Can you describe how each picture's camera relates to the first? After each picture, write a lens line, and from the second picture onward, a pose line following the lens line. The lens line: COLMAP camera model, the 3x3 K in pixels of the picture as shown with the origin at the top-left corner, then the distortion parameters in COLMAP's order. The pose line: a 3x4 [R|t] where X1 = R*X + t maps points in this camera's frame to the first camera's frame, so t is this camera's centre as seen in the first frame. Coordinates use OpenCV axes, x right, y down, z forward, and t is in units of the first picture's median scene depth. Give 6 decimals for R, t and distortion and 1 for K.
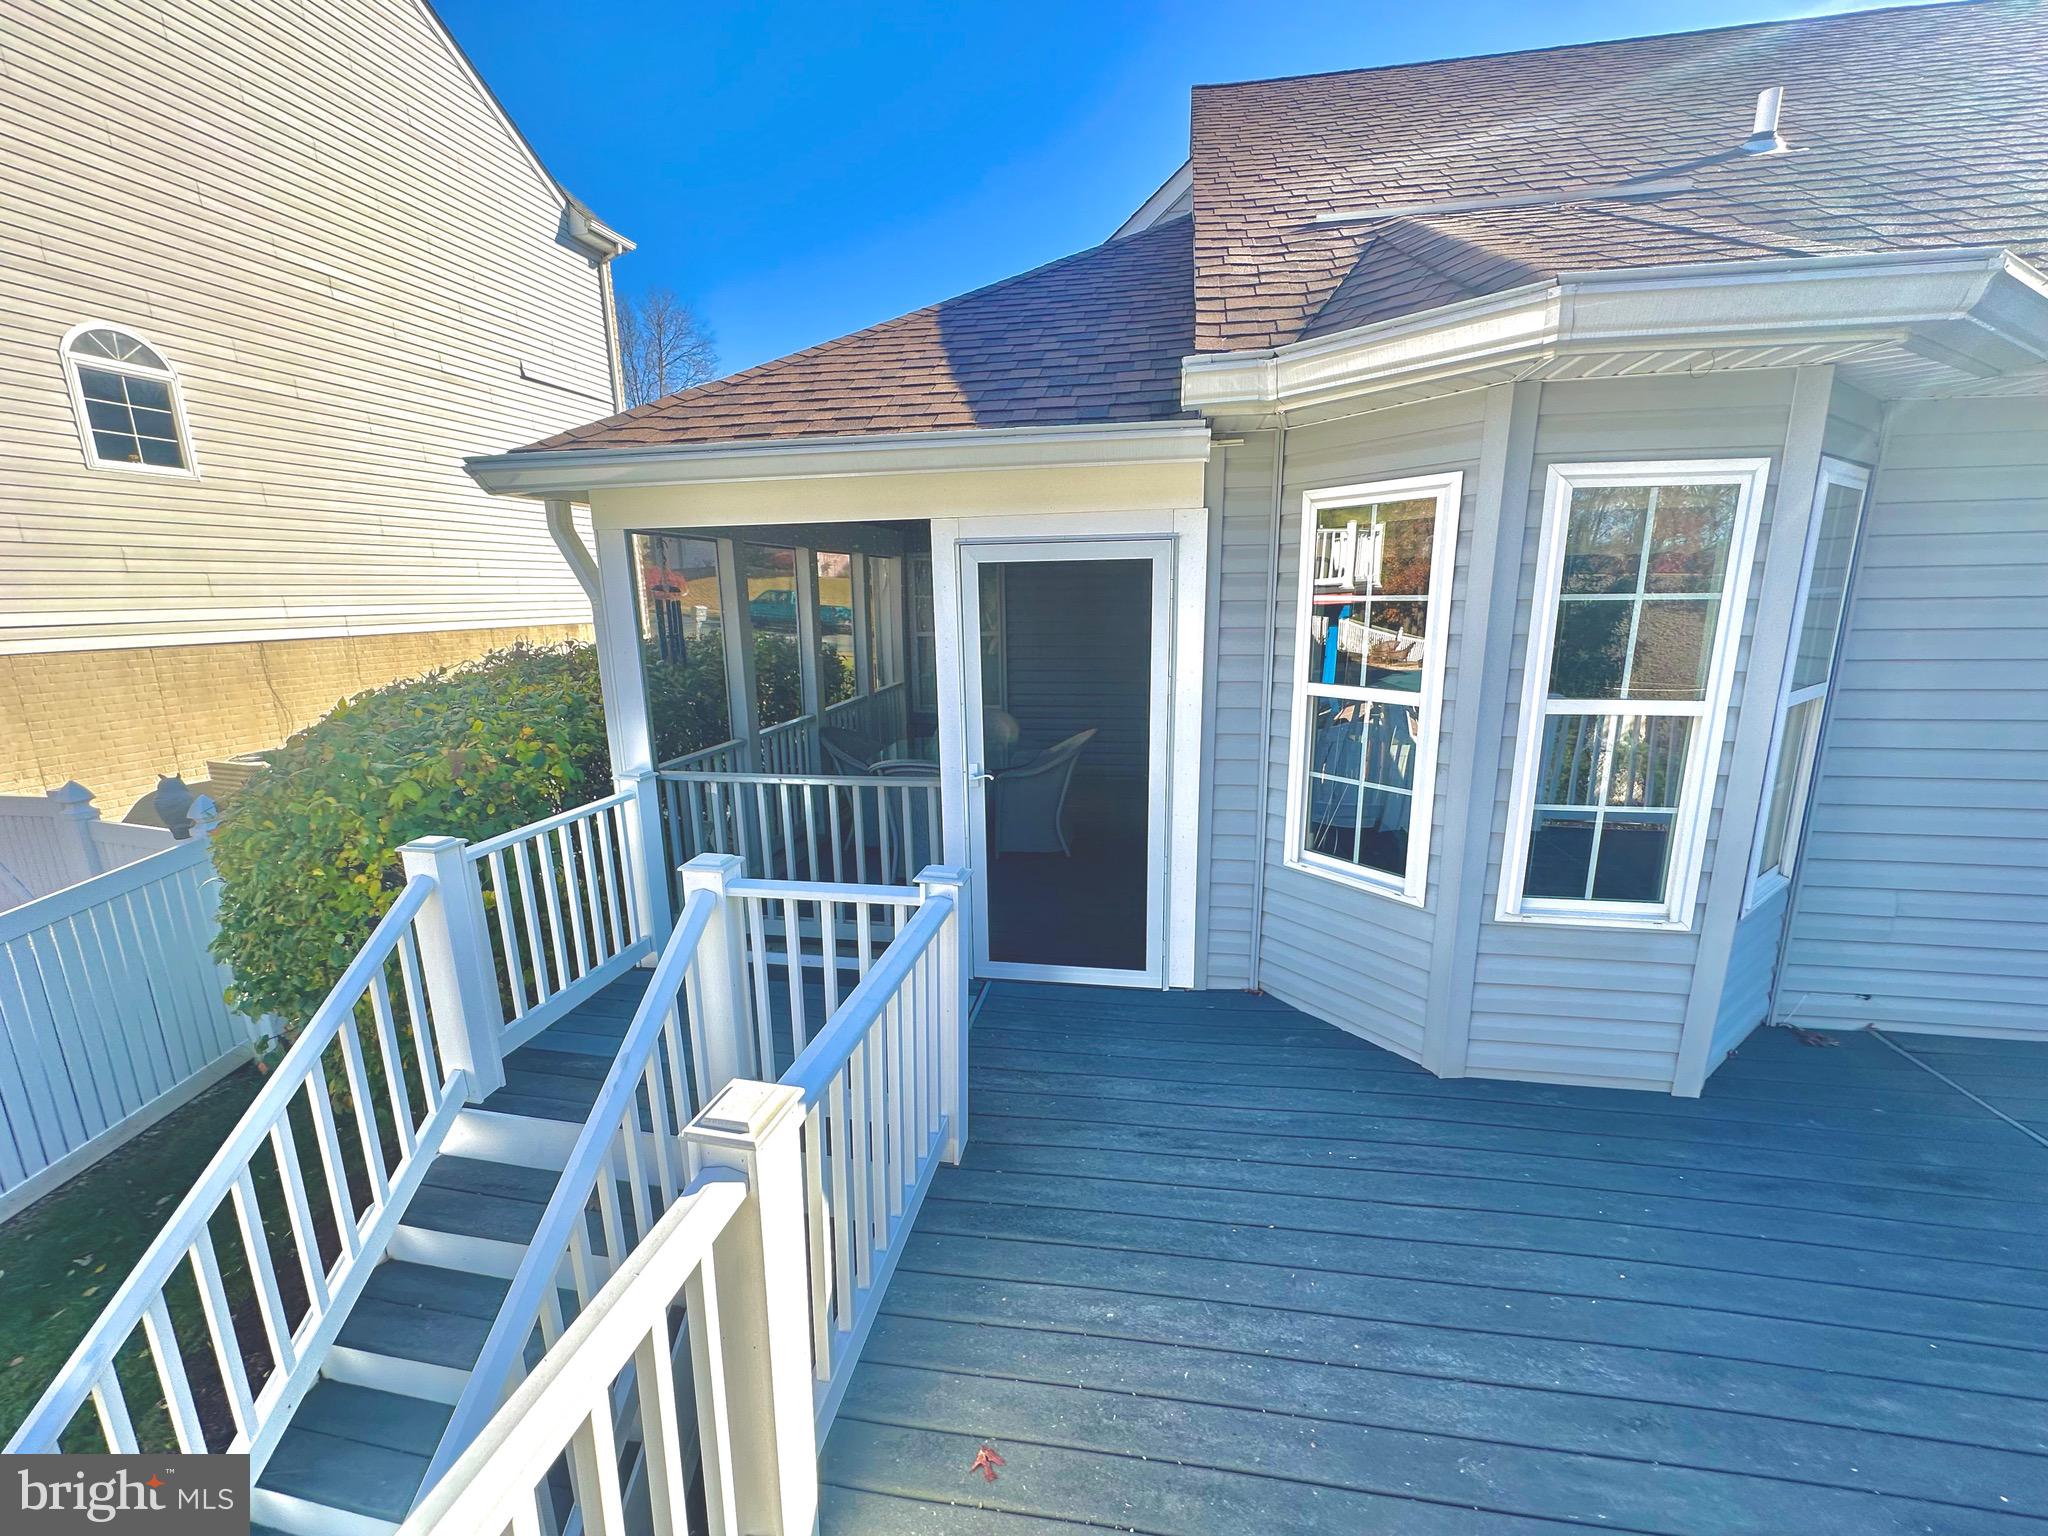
lens RADIAL K [[824.8, 0, 1019.3], [0, 824.8, 762.5], [0, 0, 1]] dist [0.007219, -0.000326]
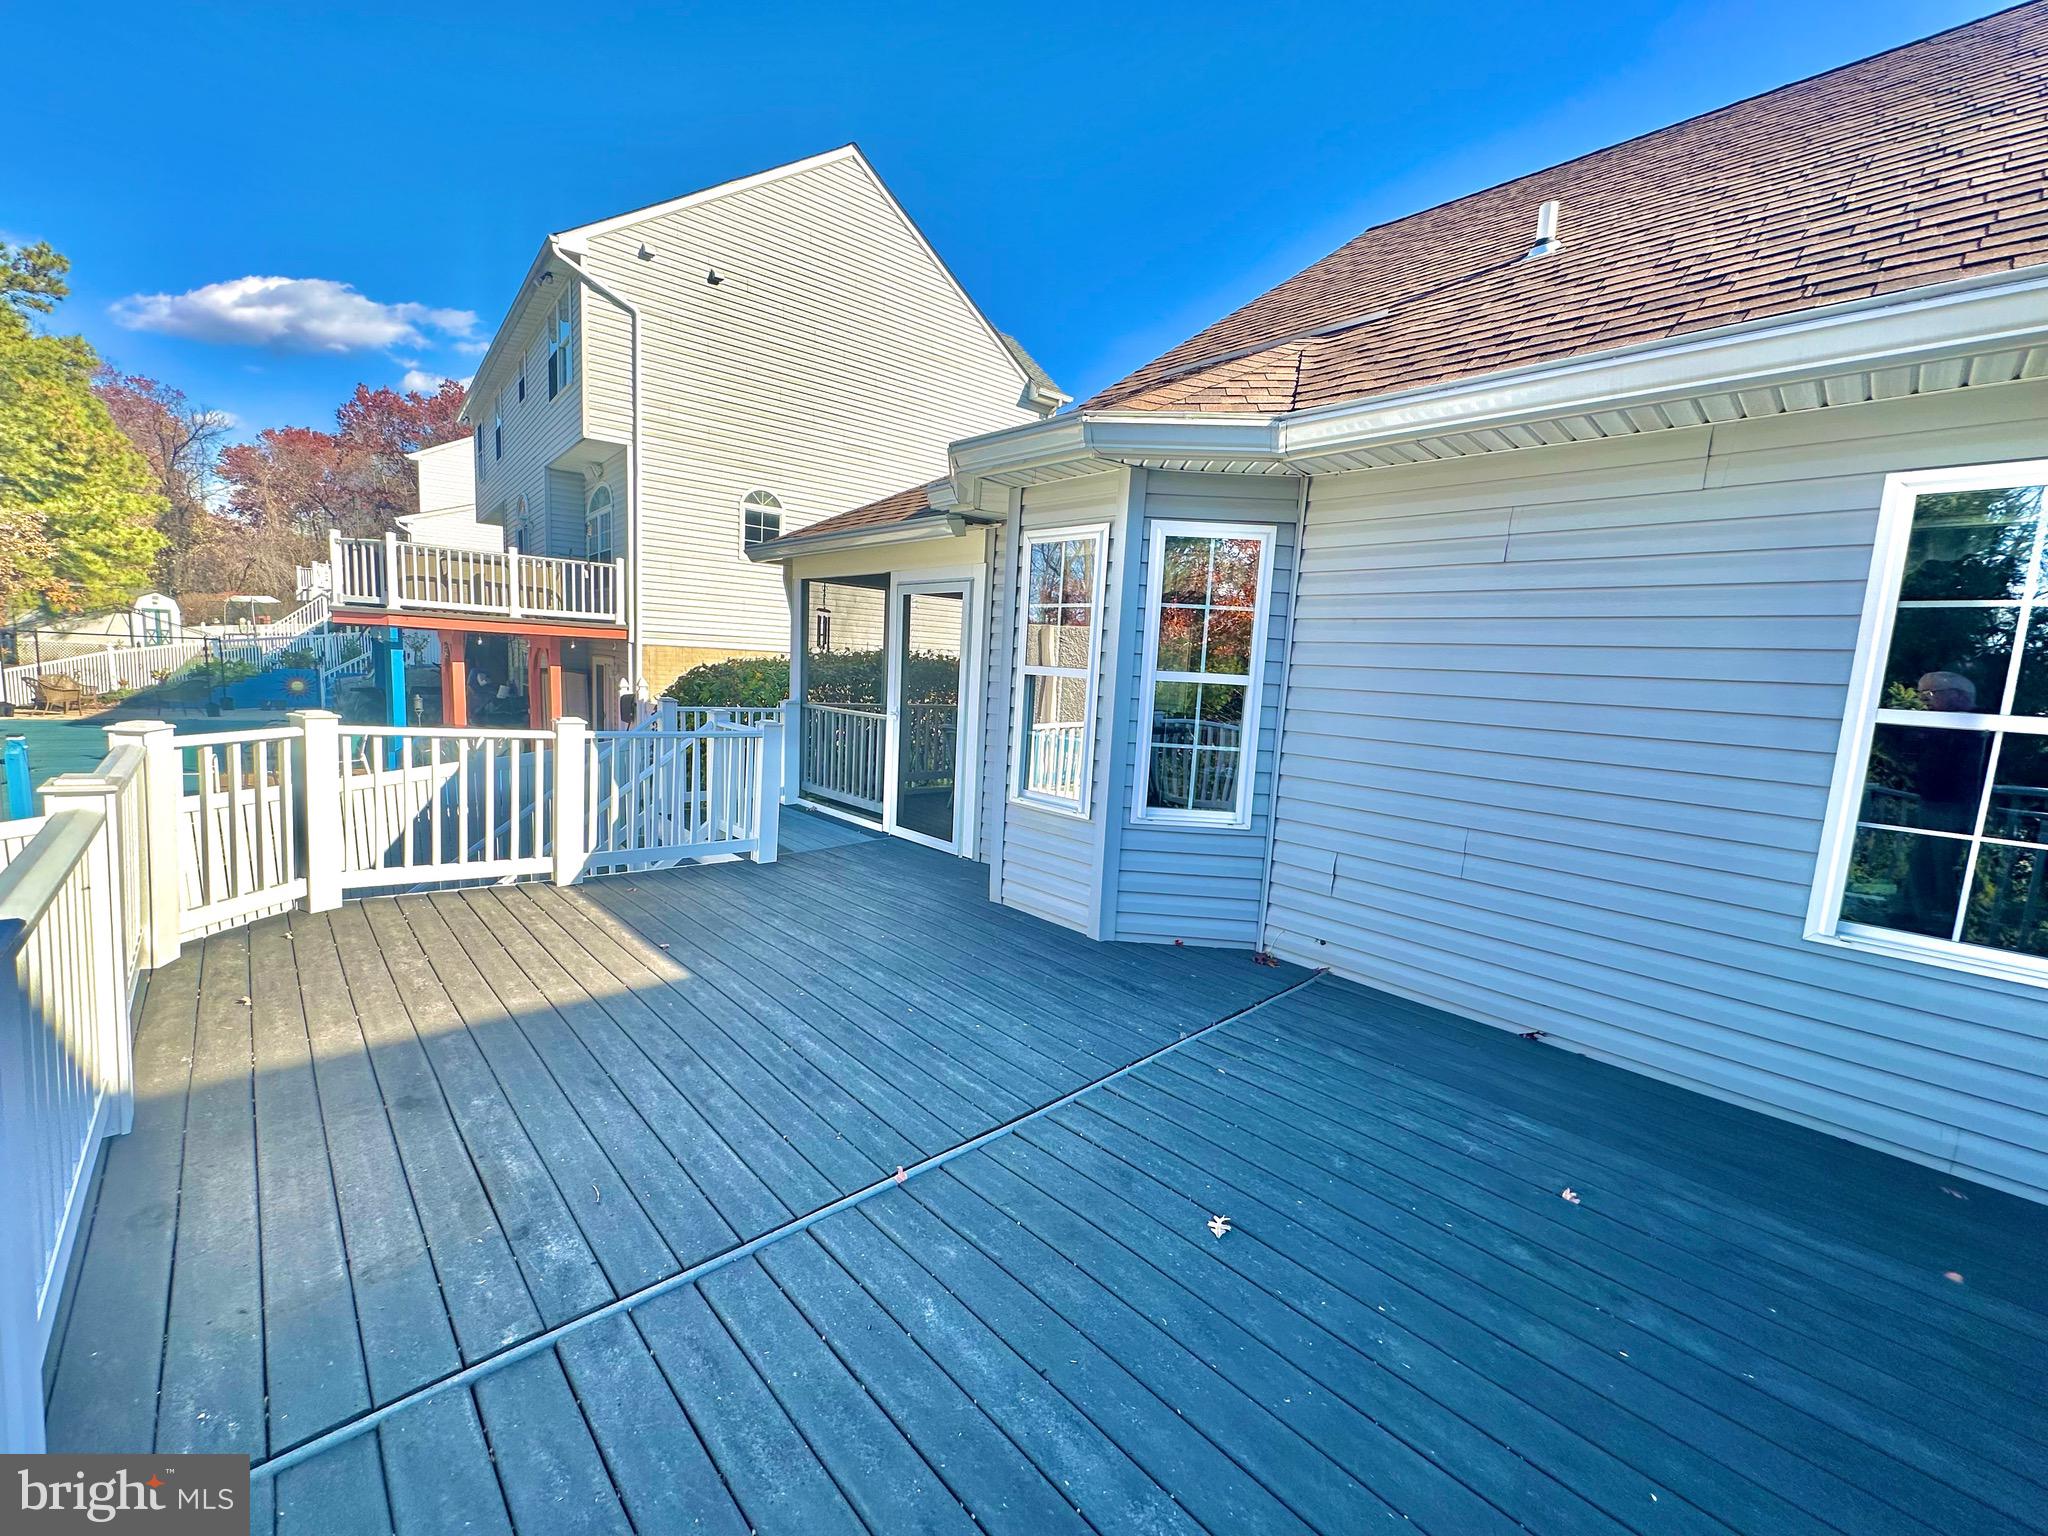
lens RADIAL K [[824.2, 0, 1023.5], [0, 824.2, 762.6], [0, 0, 1]] dist [0.012682, -0.000095]
pose [[0.795518, 0.128943, -0.592052, 1.390738], [-0.186764, 0.981702, -0.037144, 0.152742], [0.576429, 0.140122, 0.805044, -0.284343]]
